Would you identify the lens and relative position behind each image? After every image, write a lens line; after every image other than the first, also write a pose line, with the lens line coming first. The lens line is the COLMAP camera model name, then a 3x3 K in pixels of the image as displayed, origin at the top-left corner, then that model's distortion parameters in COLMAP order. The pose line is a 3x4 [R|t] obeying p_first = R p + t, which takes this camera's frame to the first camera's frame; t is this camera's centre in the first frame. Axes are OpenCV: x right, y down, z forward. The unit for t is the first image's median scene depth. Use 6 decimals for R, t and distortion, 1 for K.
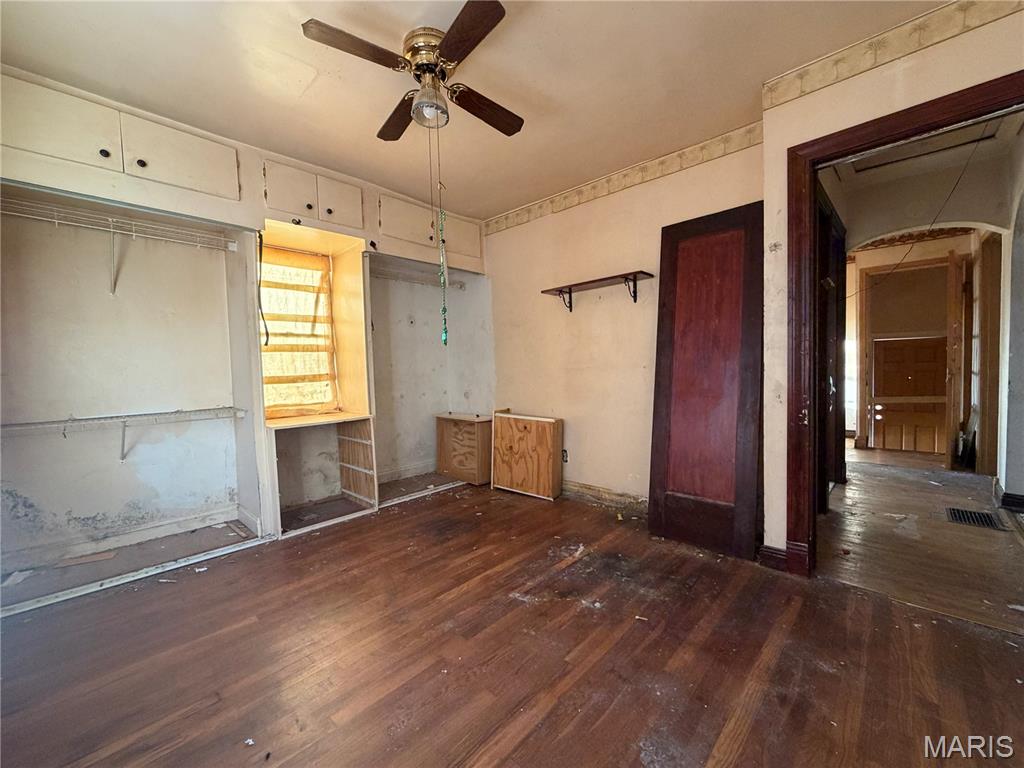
lens RADIAL K [[411.9, 0, 512.9], [0, 411.9, 386.8], [0, 0, 1]] dist [-0.001702, 0.000178]
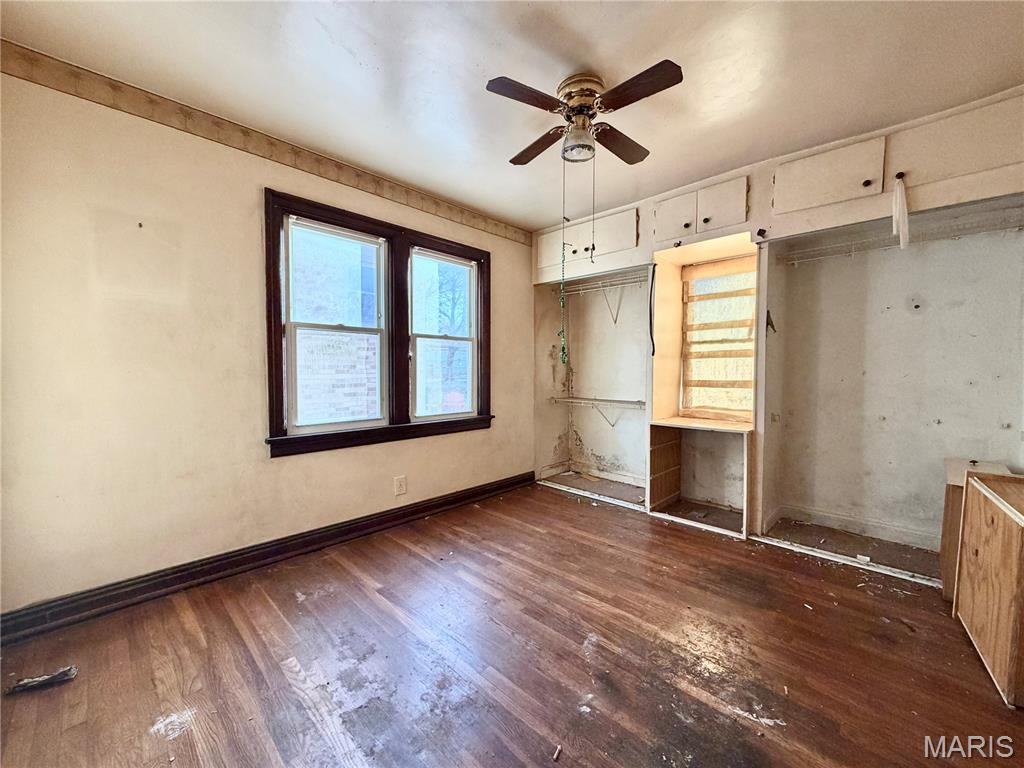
lens RADIAL K [[411.9, 0, 502.9], [0, 411.9, 384.4], [0, 0, 1]] dist [-0.001702, 0.000178]
pose [[-0.036703, 0.064198, -0.997262, 0.576239], [-0.048037, 0.996667, 0.065927, -0.064600], [0.998171, 0.050325, -0.033497, 0.527500]]
